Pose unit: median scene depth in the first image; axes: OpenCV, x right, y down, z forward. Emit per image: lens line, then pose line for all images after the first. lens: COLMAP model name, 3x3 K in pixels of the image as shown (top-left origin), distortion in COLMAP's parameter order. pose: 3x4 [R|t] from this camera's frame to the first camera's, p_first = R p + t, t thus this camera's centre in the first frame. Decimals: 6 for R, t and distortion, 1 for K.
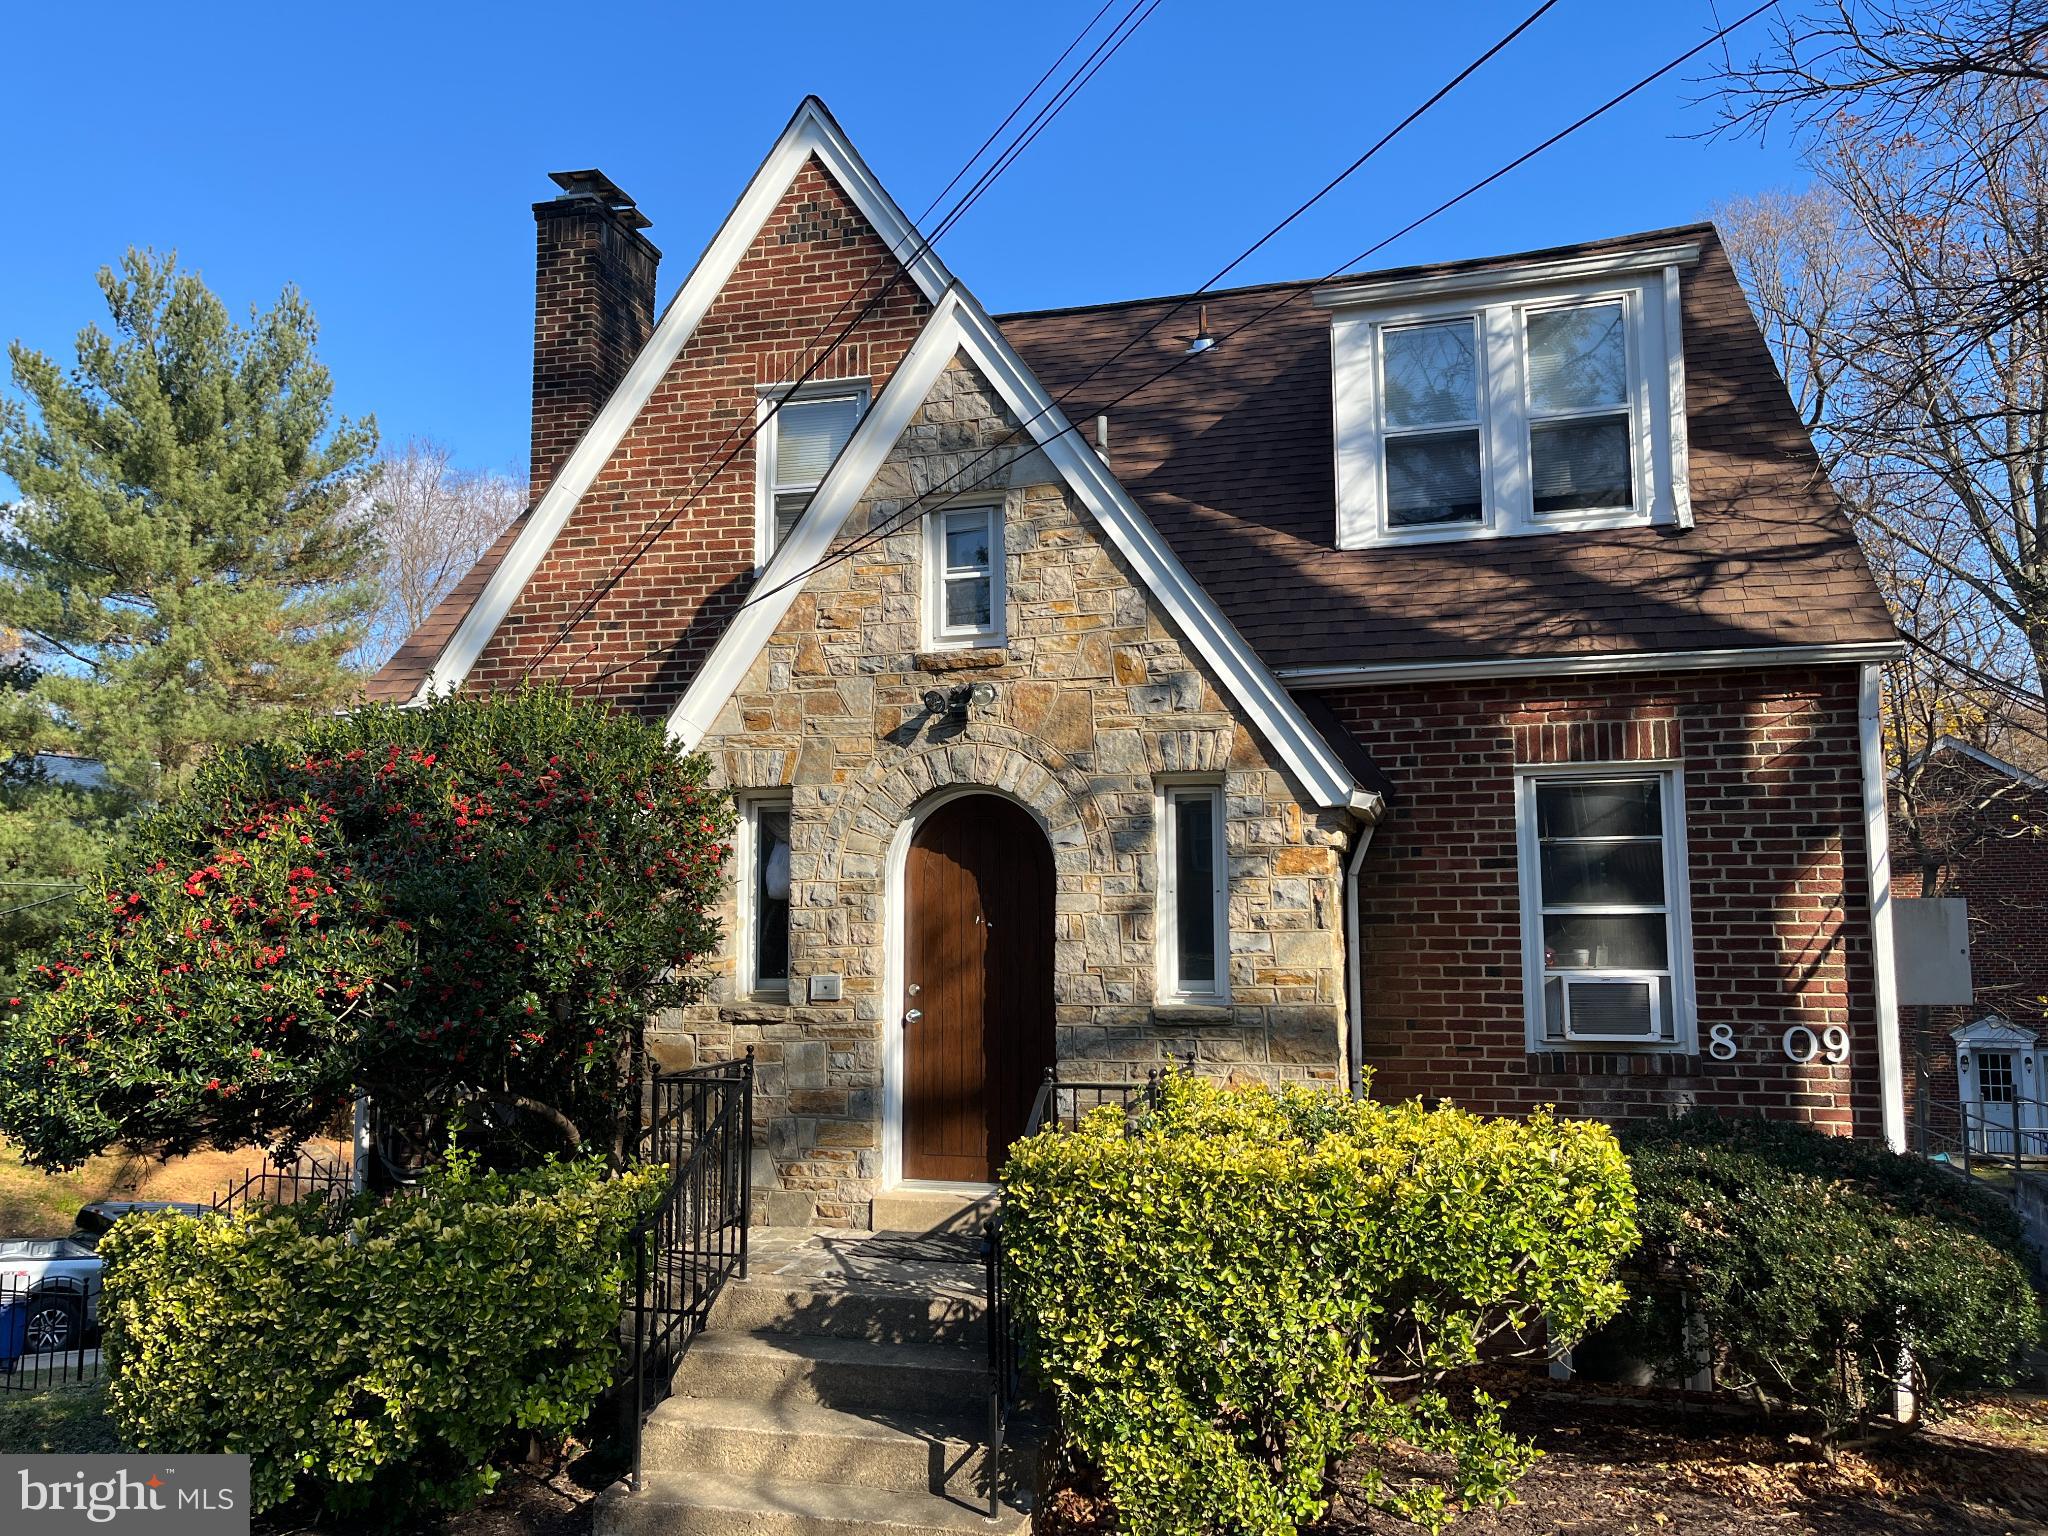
lens RADIAL K [[1536.9, 0, 1023.8], [0, 1536.9, 769.5], [0, 0, 1]] dist [0.039960, -0.044351]
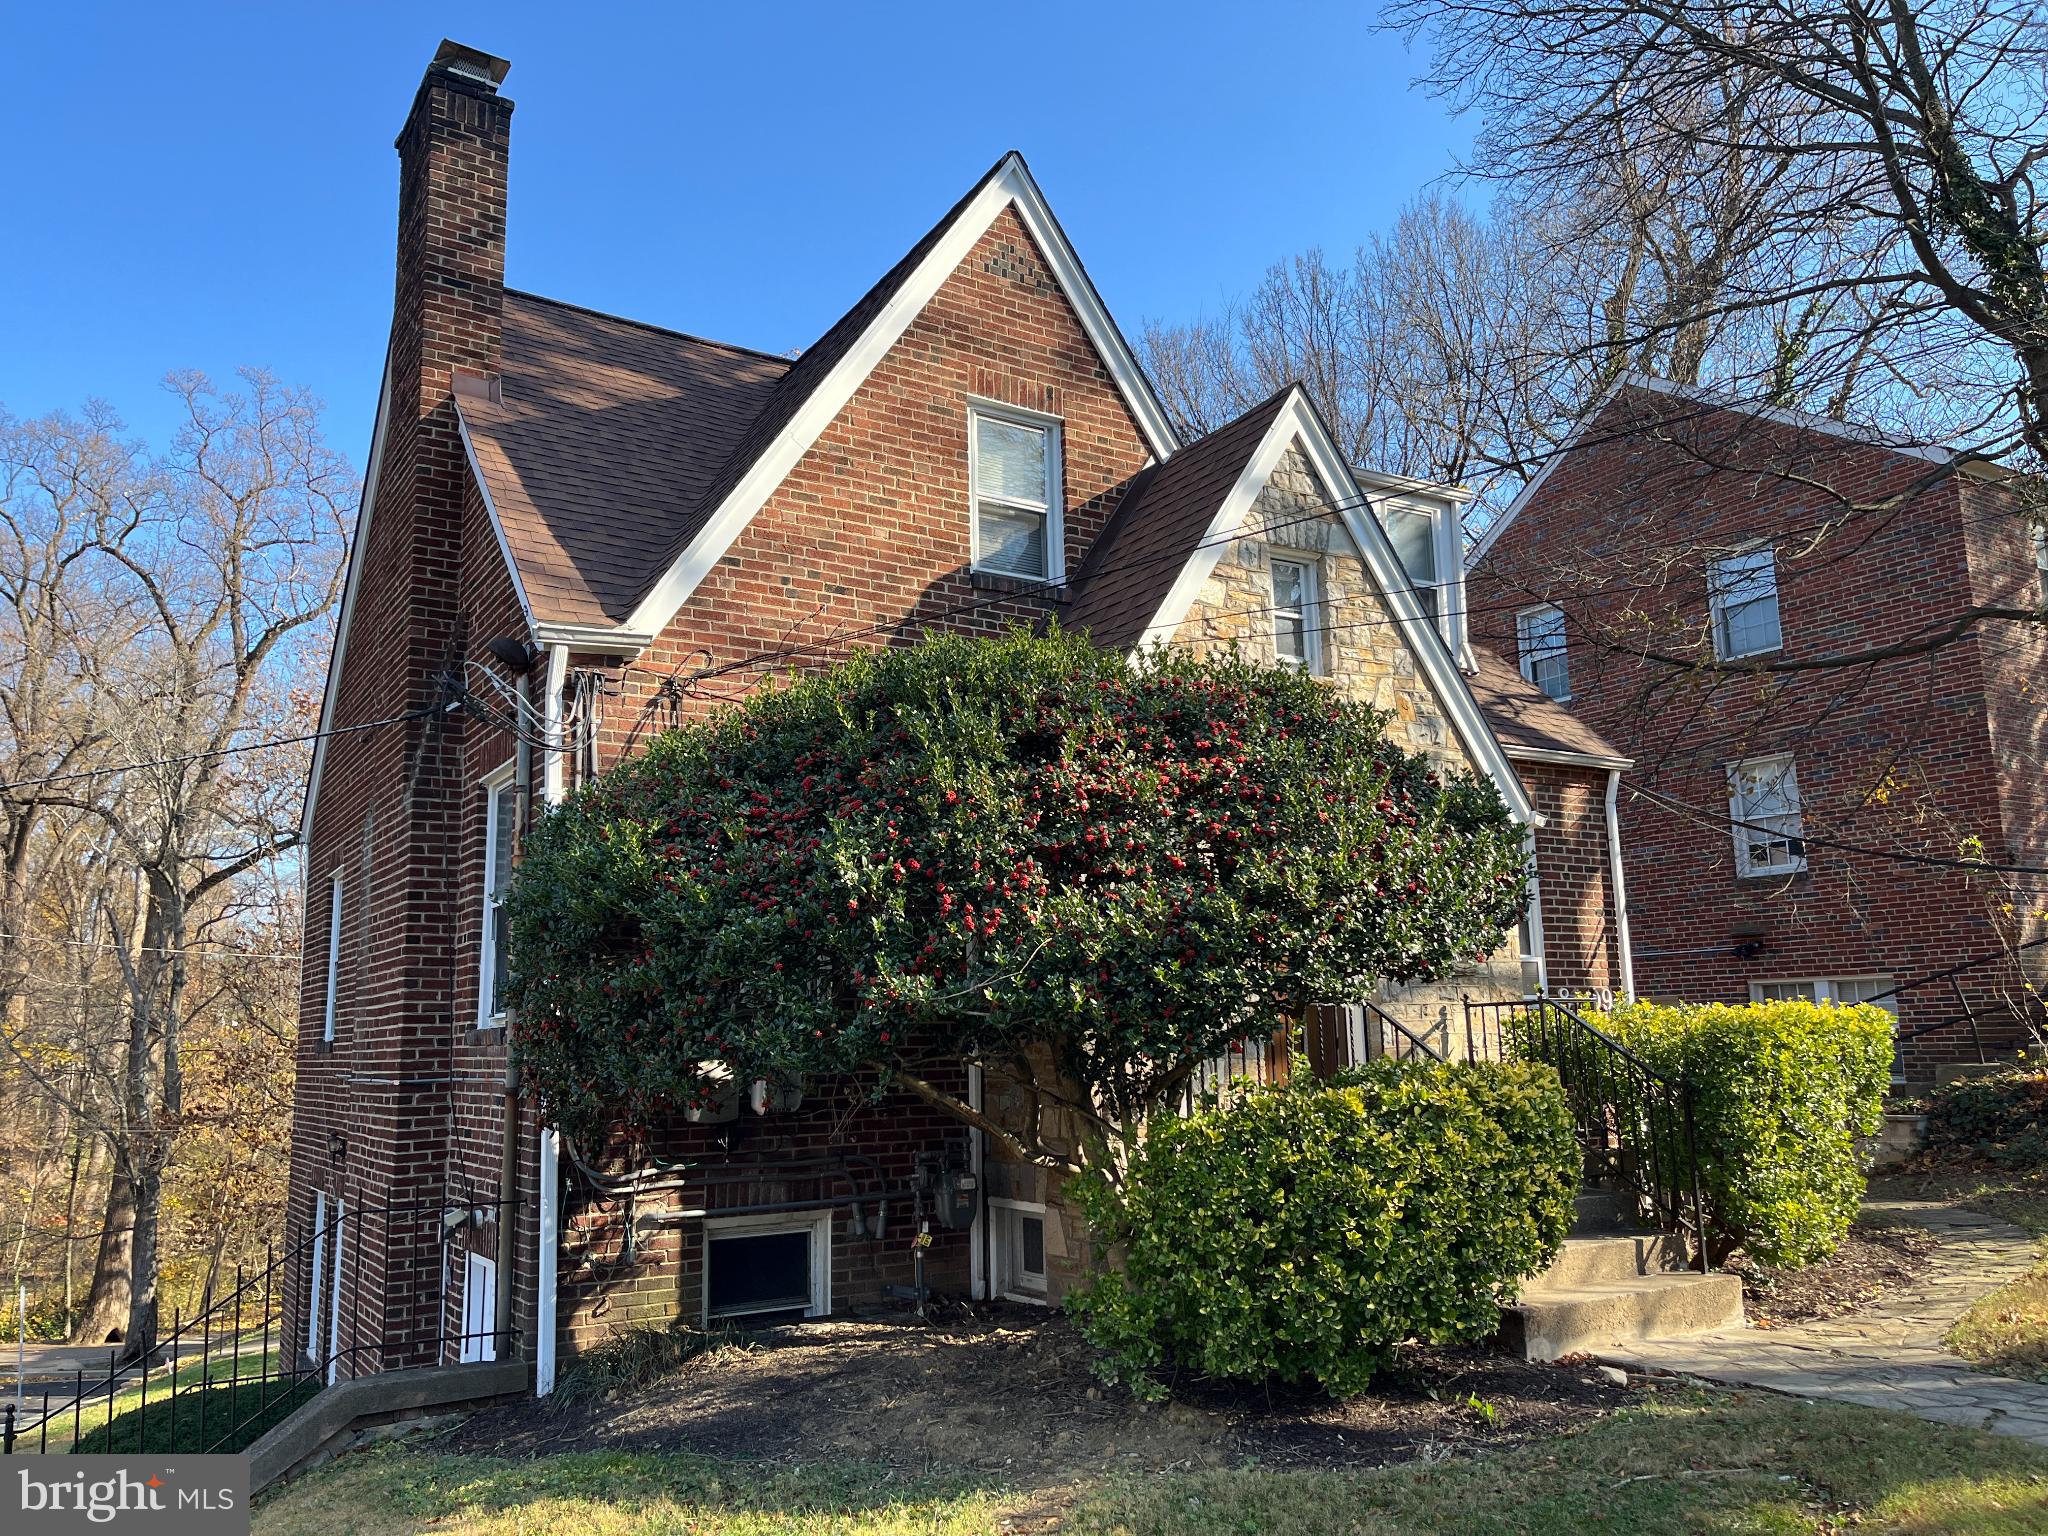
lens RADIAL K [[1536.9, 0, 1021.6], [0, 1536.9, 783.4], [0, 0, 1]] dist [0.039960, -0.044351]
pose [[0.685300, 0.110479, 0.719832, -1.046901], [-0.056497, 0.993513, -0.098696, 0.139995], [-0.726066, 0.026968, 0.687096, 0.308823]]
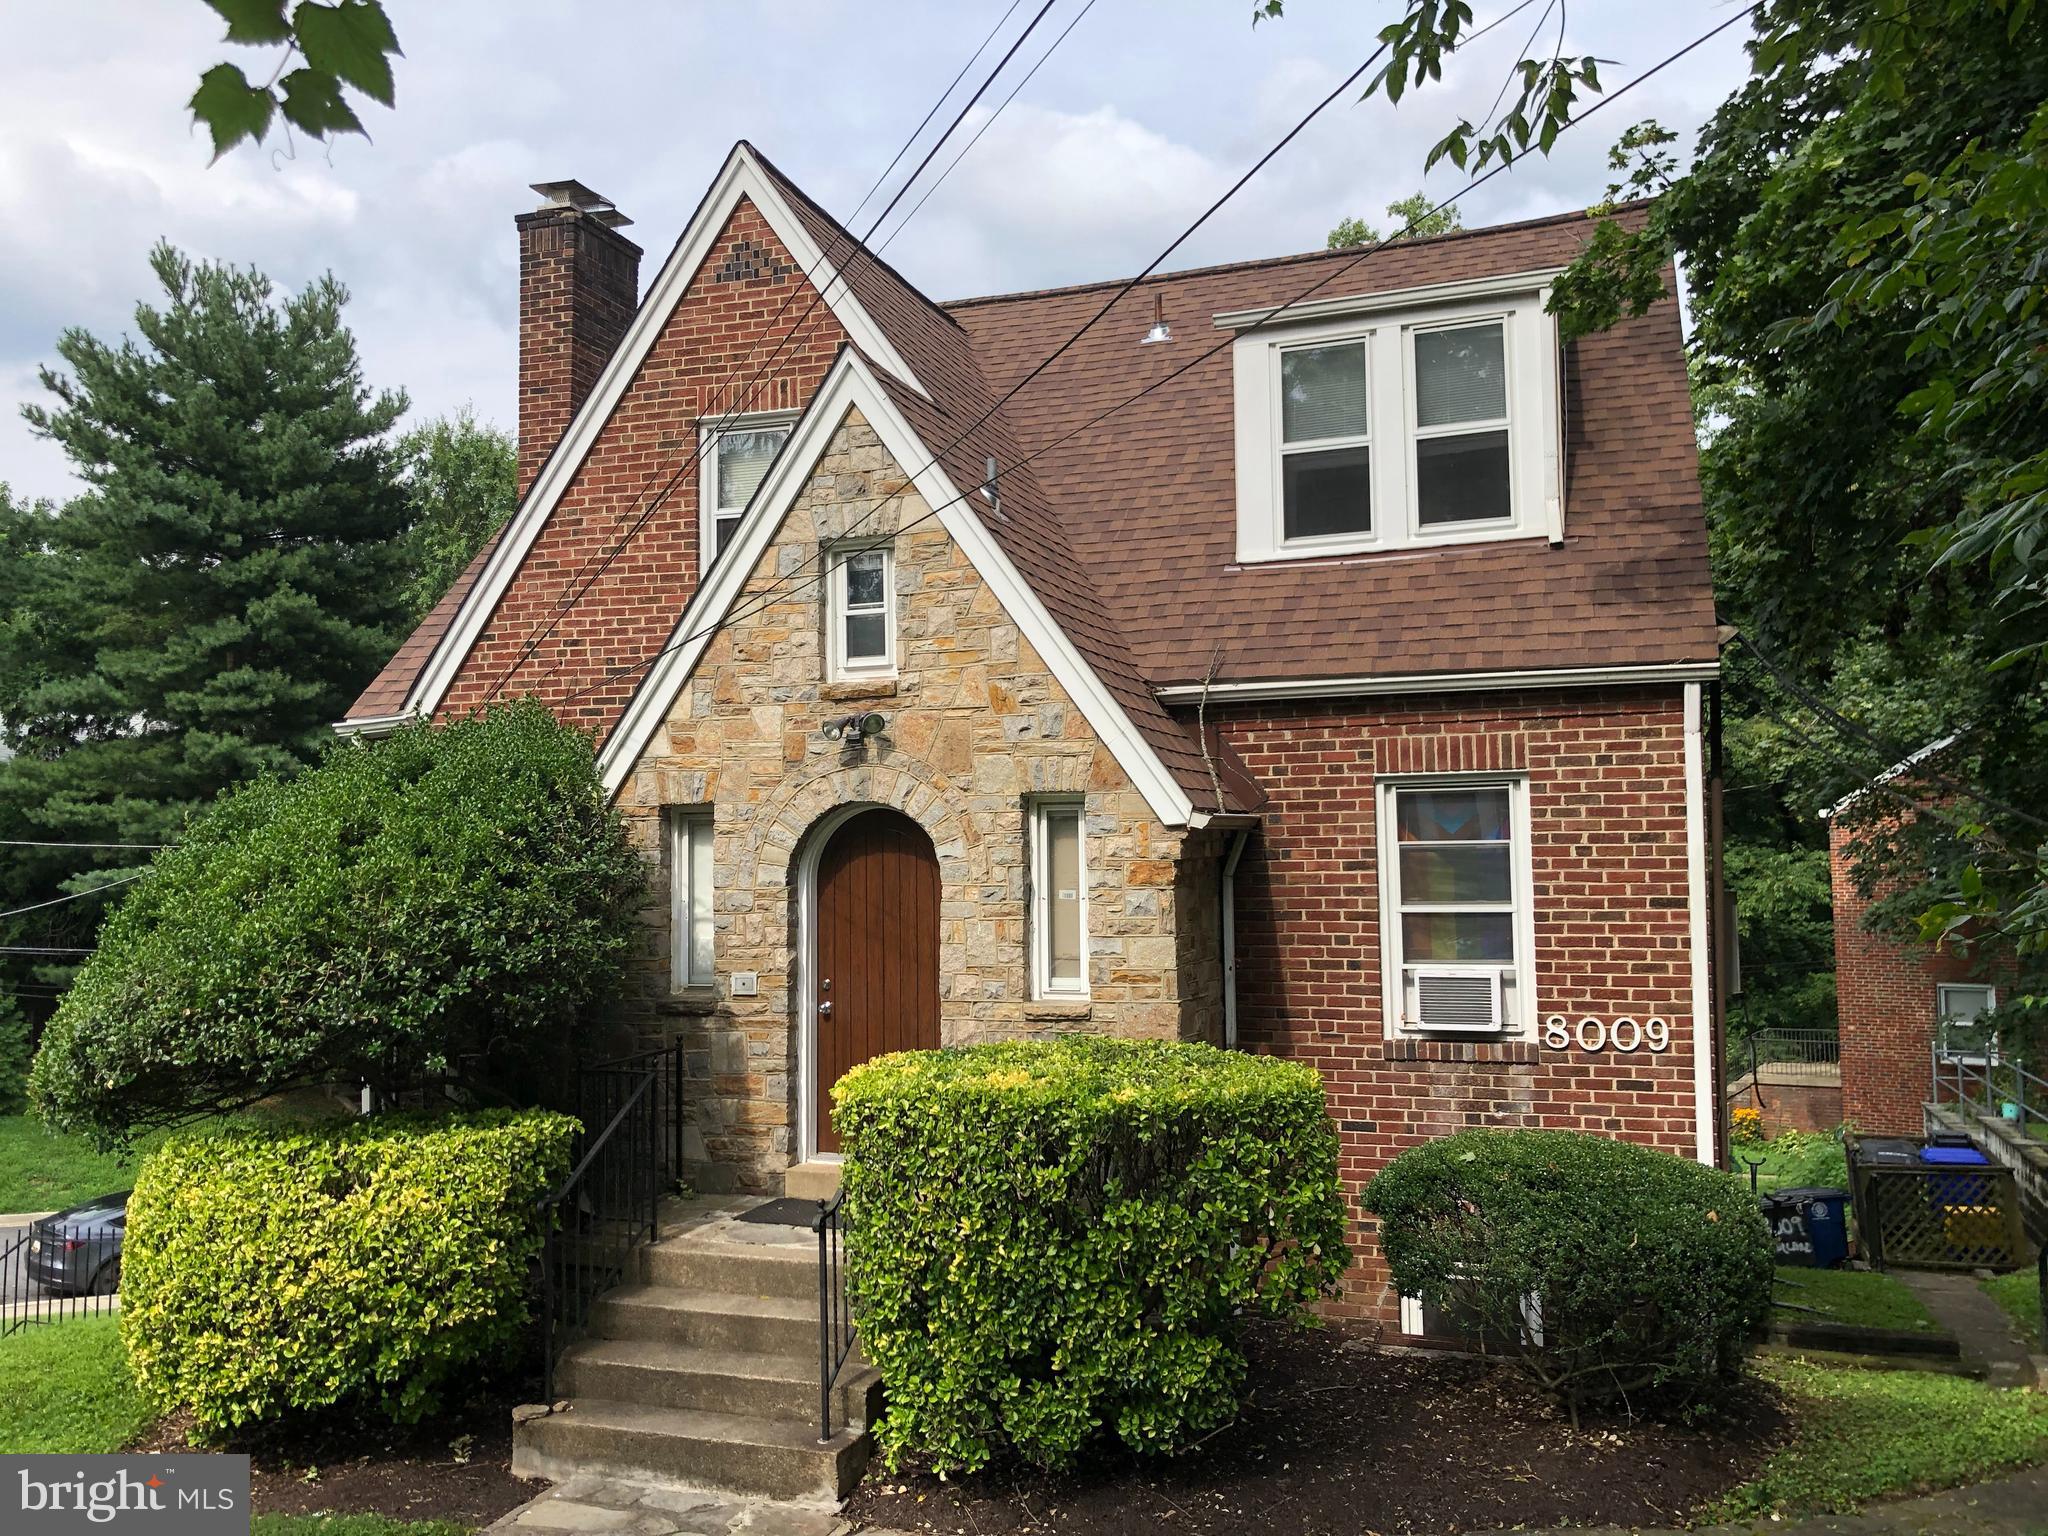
lens RADIAL K [[1645.6, 0, 1009.2], [0, 1645.6, 770.9], [0, 0, 1]] dist [0.050719, -0.056060]
pose [[0.996926, -0.011061, -0.077560, 0.155228], [0.015326, 0.998390, 0.054607, -0.074280], [0.076831, -0.055628, 0.995491, -0.173207]]
